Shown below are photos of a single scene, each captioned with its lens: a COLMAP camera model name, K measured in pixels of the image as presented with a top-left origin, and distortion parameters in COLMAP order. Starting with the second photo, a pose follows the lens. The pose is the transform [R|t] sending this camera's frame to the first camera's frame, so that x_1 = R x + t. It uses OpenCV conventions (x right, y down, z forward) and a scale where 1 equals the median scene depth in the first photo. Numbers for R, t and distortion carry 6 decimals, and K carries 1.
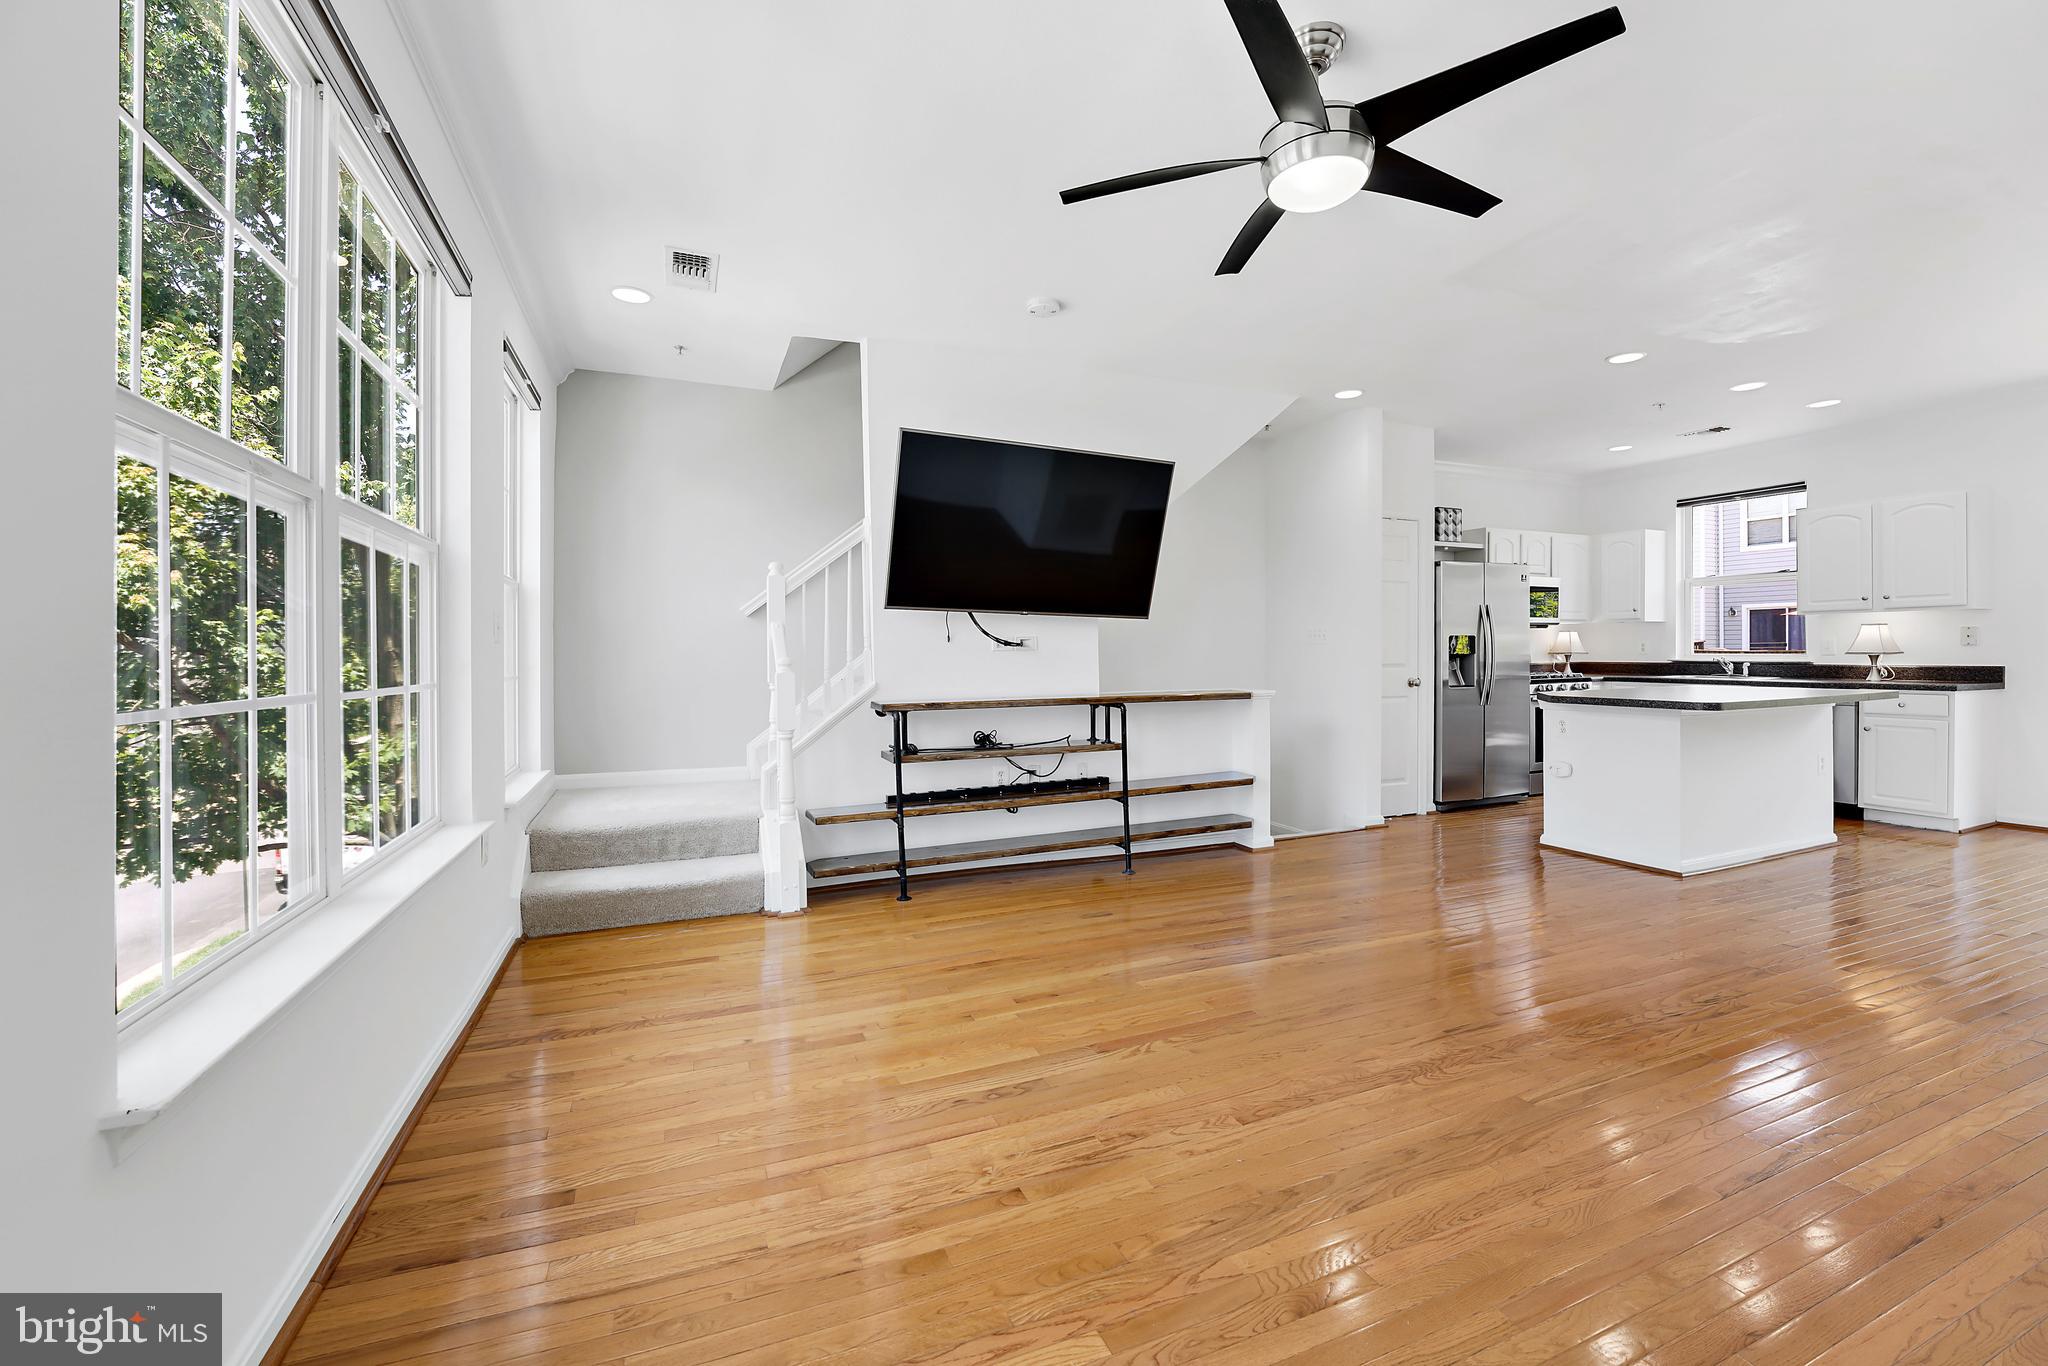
lens RADIAL K [[840.8, 0, 1033.8], [0, 840.8, 661.2], [0, 0, 1]] dist [-0.017824, 0.000459]
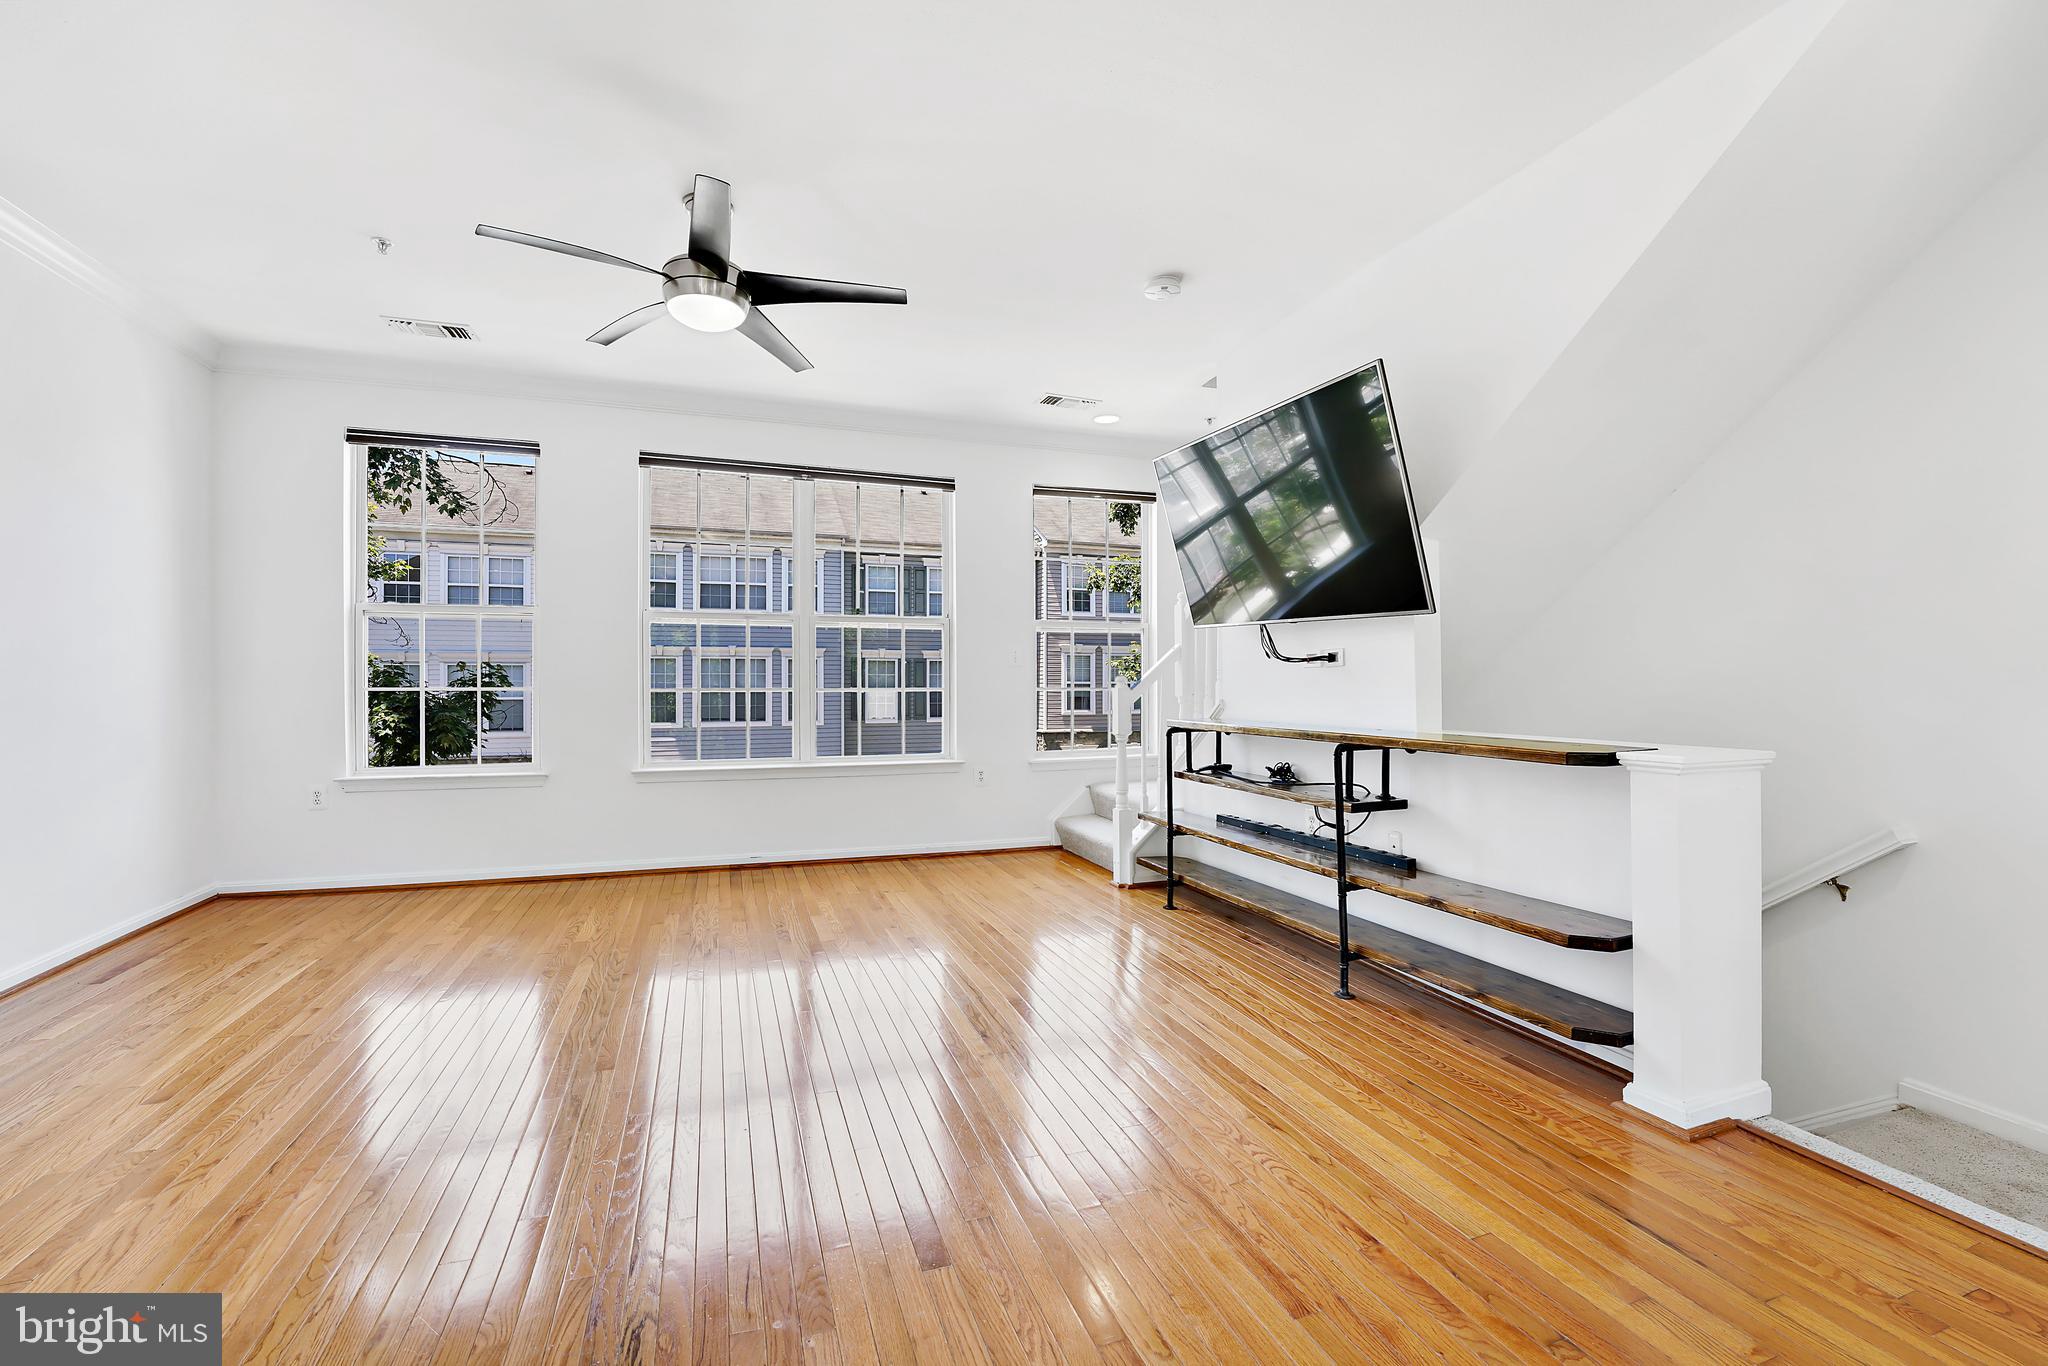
lens RADIAL K [[837.4, 0, 1024.0], [0, 837.4, 683.0], [0, 0, 1]] dist [-0.023654, 0.000170]
pose [[-0.053426, 0.008364, -0.998537, 0.592633], [-0.005933, 0.999945, 0.008693, -0.003237], [0.998554, 0.006389, -0.053374, 0.576810]]
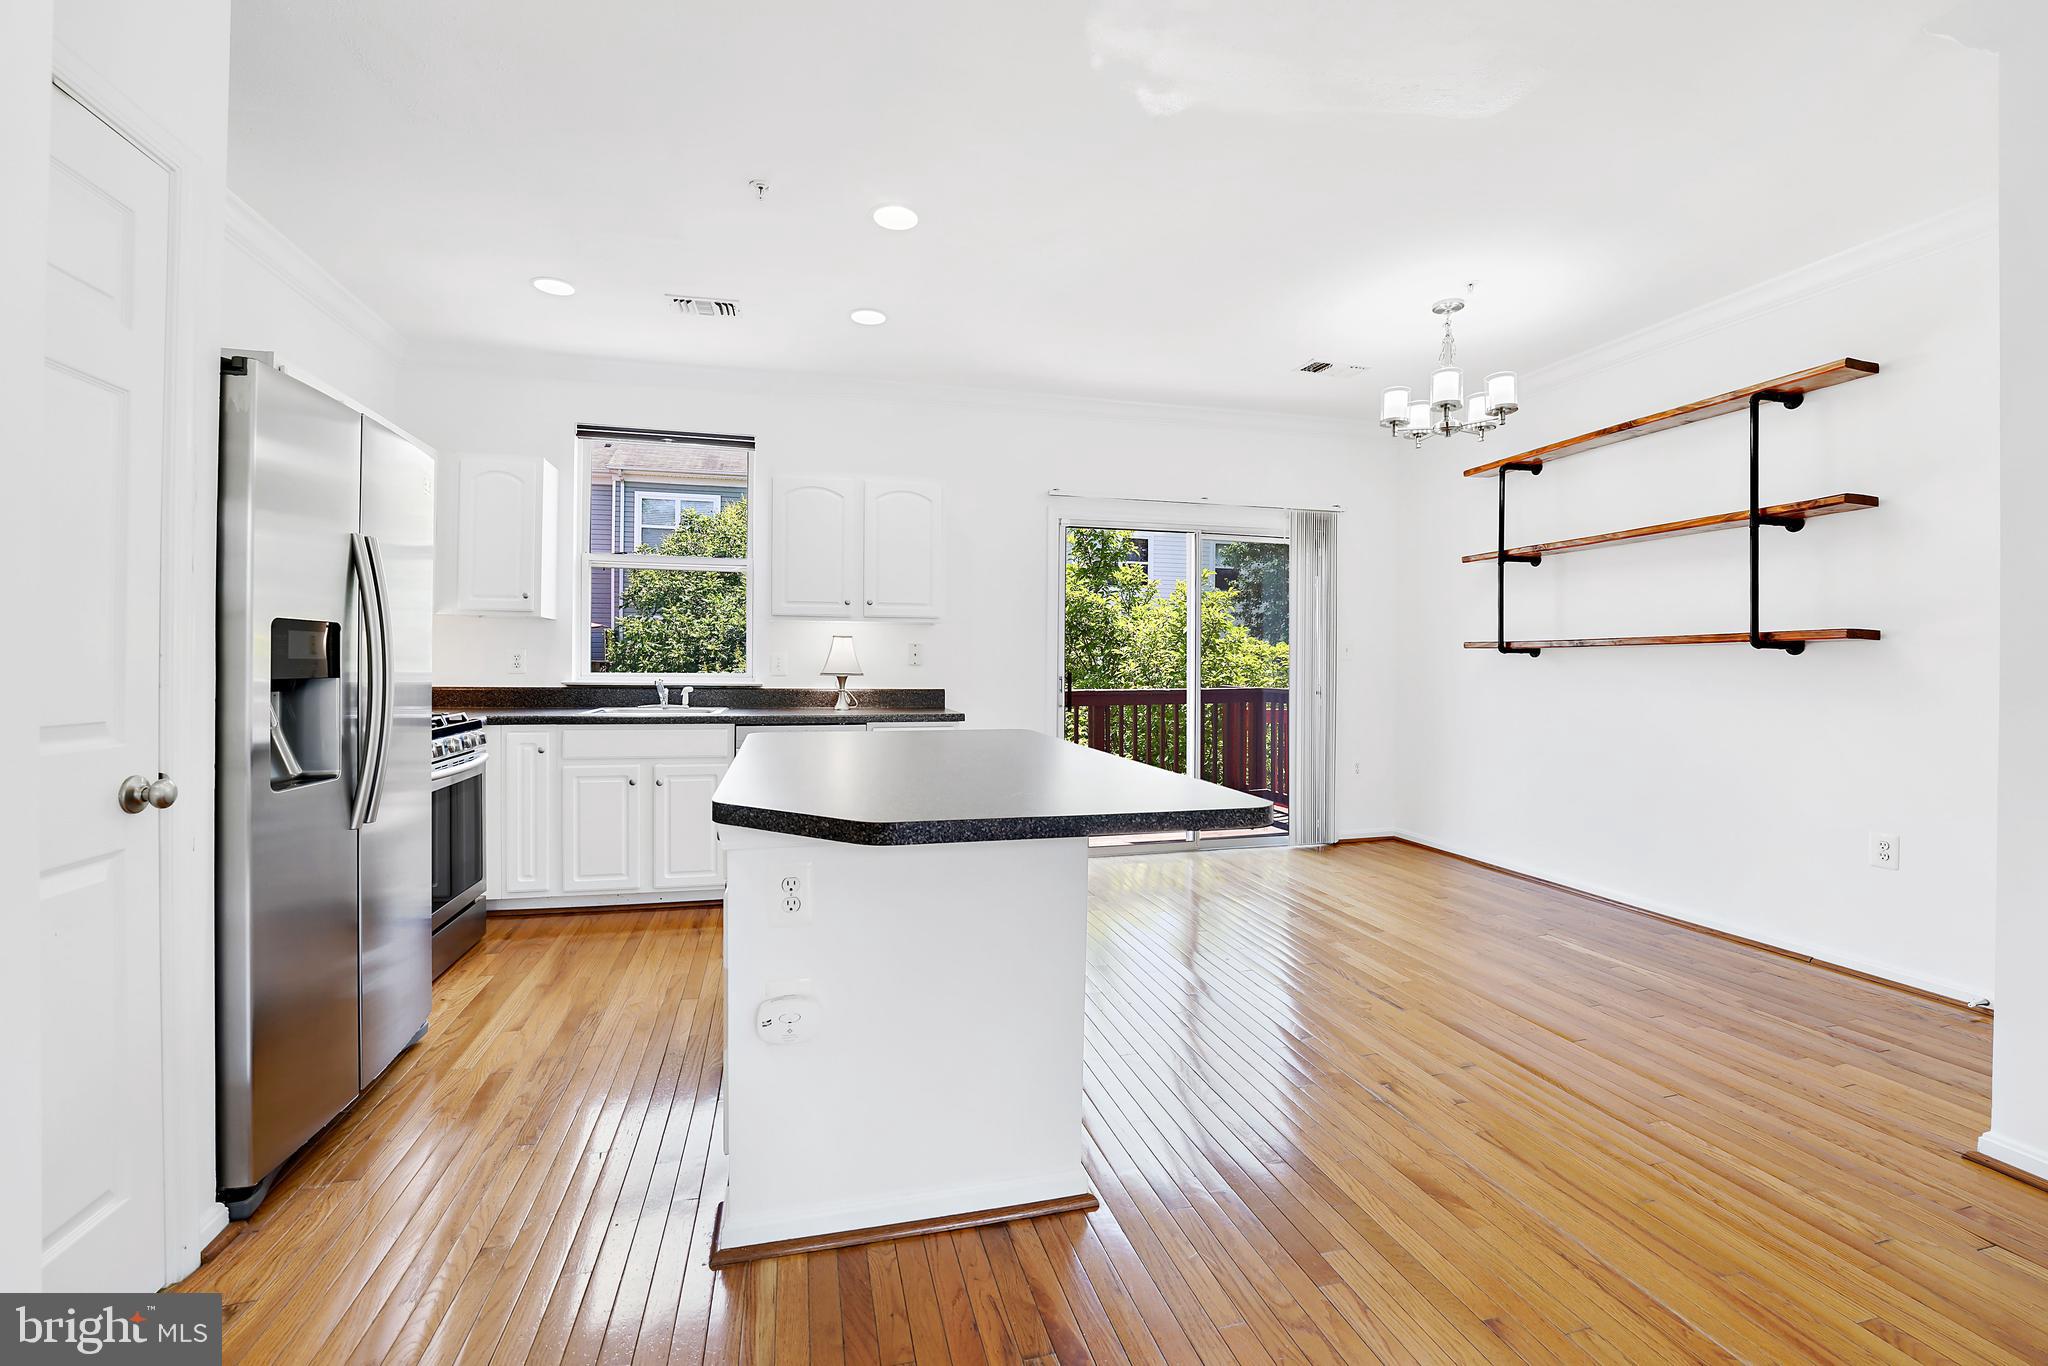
lens RADIAL K [[842.6, 0, 1016.8], [0, 842.6, 667.6], [0, 0, 1]] dist [-0.029583, -0.000093]
pose [[0.145124, 0.004395, 0.989404, 0.248685], [0.001630, 0.999988, -0.004681, -0.011243], [-0.989412, 0.002292, 0.145115, 0.704114]]
